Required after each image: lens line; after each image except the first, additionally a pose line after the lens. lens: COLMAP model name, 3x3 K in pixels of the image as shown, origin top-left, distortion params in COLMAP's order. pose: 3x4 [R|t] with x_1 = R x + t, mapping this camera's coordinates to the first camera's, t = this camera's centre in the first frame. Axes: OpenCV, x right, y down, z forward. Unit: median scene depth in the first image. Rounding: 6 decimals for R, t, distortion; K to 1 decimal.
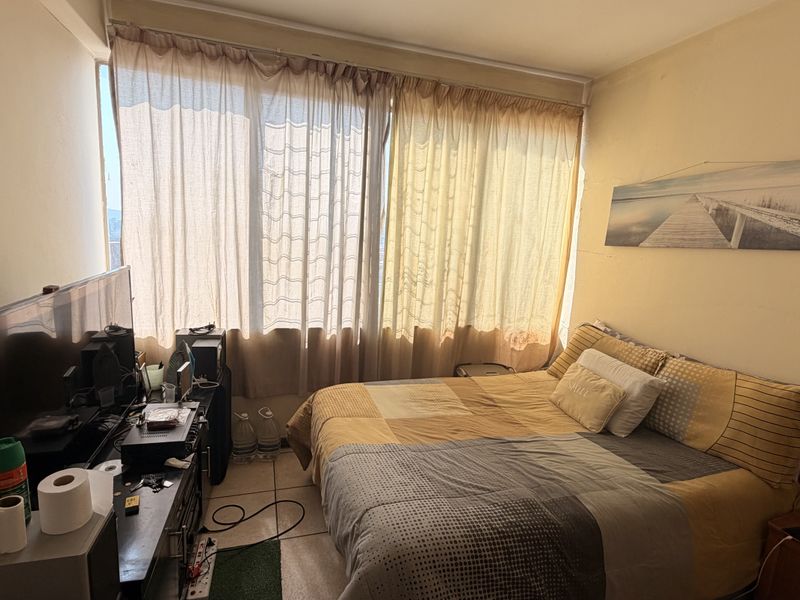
lens RADIAL K [[423.3, 0, 398.0], [0, 423.3, 301.5], [0, 0, 1]] dist [-0.000078, 0.000083]
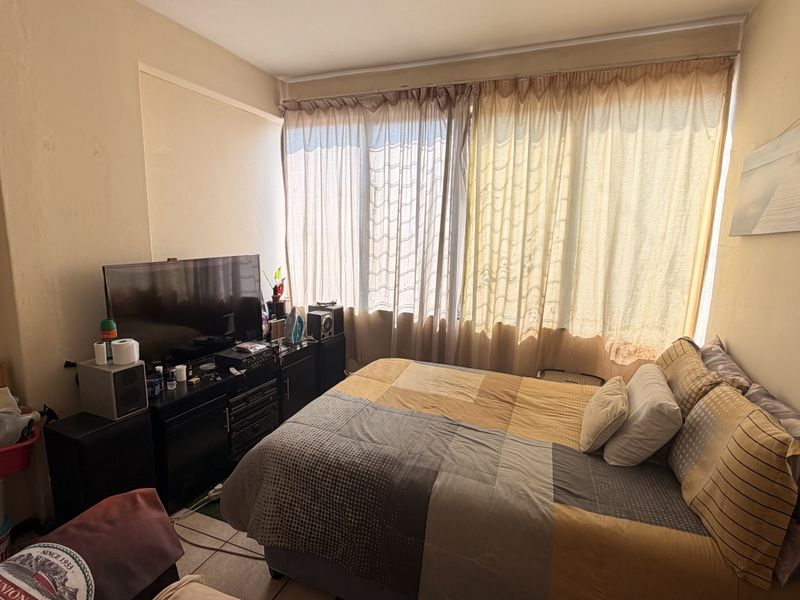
lens RADIAL K [[419.1, 0, 398.9], [0, 419.1, 306.4], [0, 0, 1]] dist [-0.000429, -0.001009]
pose [[0.769934, 0.074350, -0.633778, 0.567737], [-0.084907, 0.996294, 0.013730, 0.031444], [0.632450, 0.043241, 0.773393, 0.080009]]
